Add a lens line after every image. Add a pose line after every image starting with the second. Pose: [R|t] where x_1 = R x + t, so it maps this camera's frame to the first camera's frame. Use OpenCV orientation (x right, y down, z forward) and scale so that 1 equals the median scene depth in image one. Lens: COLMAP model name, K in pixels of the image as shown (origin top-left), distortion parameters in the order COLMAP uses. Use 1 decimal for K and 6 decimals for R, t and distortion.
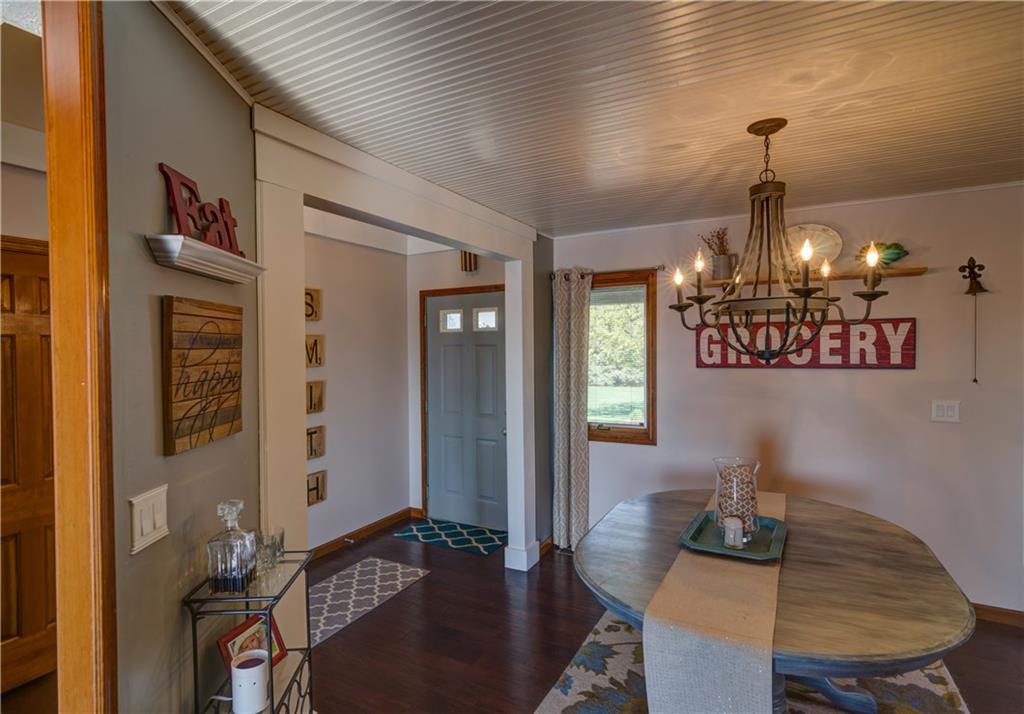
lens RADIAL K [[536.3, 0, 480.8], [0, 536.3, 357.9], [0, 0, 1]] dist [0.013204, 0.000372]
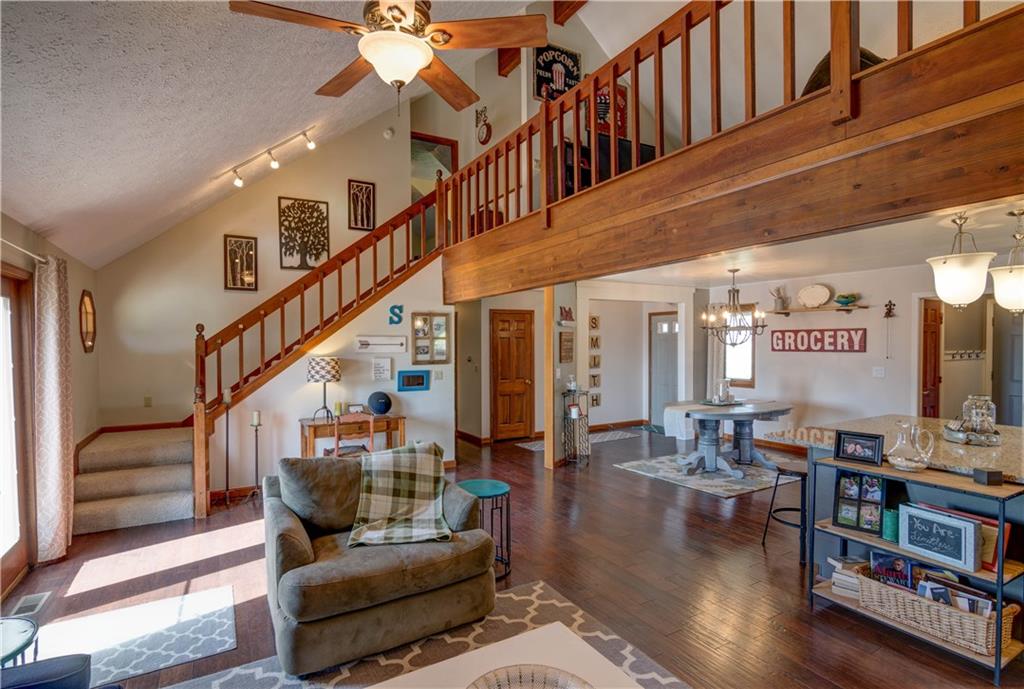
lens RADIAL K [[493.5, 0, 496.0], [0, 493.5, 348.7], [0, 0, 1]] dist [0.001532, 0.000377]
pose [[0.859985, 0.011382, -0.510192, 0.531807], [-0.010563, 0.999934, 0.004504, 0.013090], [0.510209, 0.001516, 0.860049, -1.389000]]
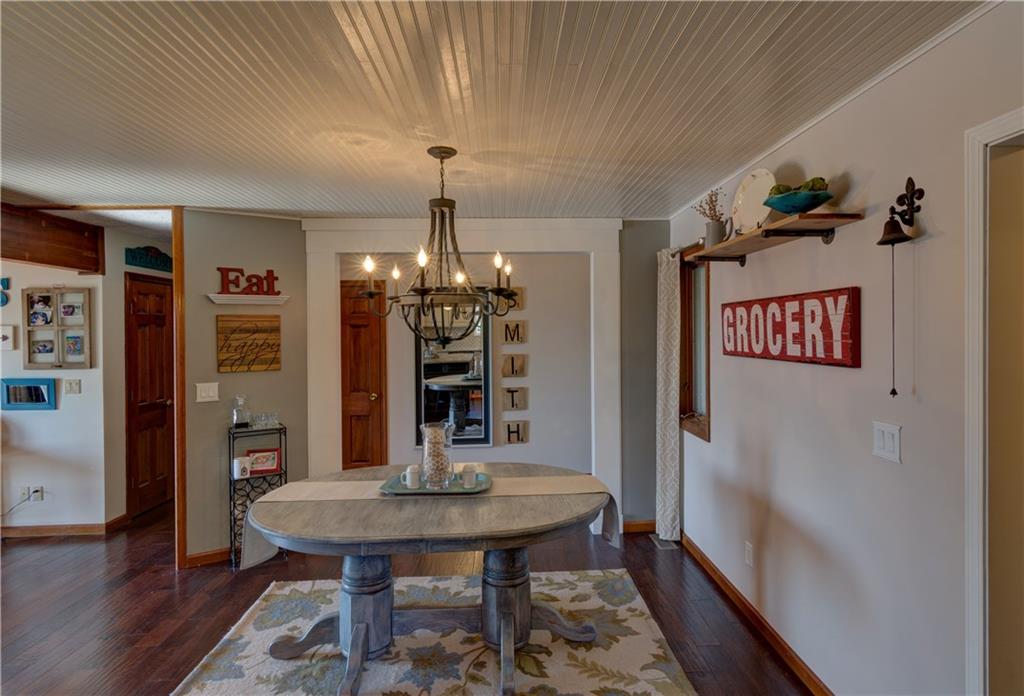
lens RADIAL K [[550.2, 0, 531.6], [0, 550.2, 332.2], [0, 0, 1]] dist [0.000566, -0.000005]
pose [[0.547813, 0.006343, -0.836577, 1.105023], [-0.009499, 0.999954, 0.001362, -0.018371], [0.836547, 0.007200, 0.547848, 0.326285]]
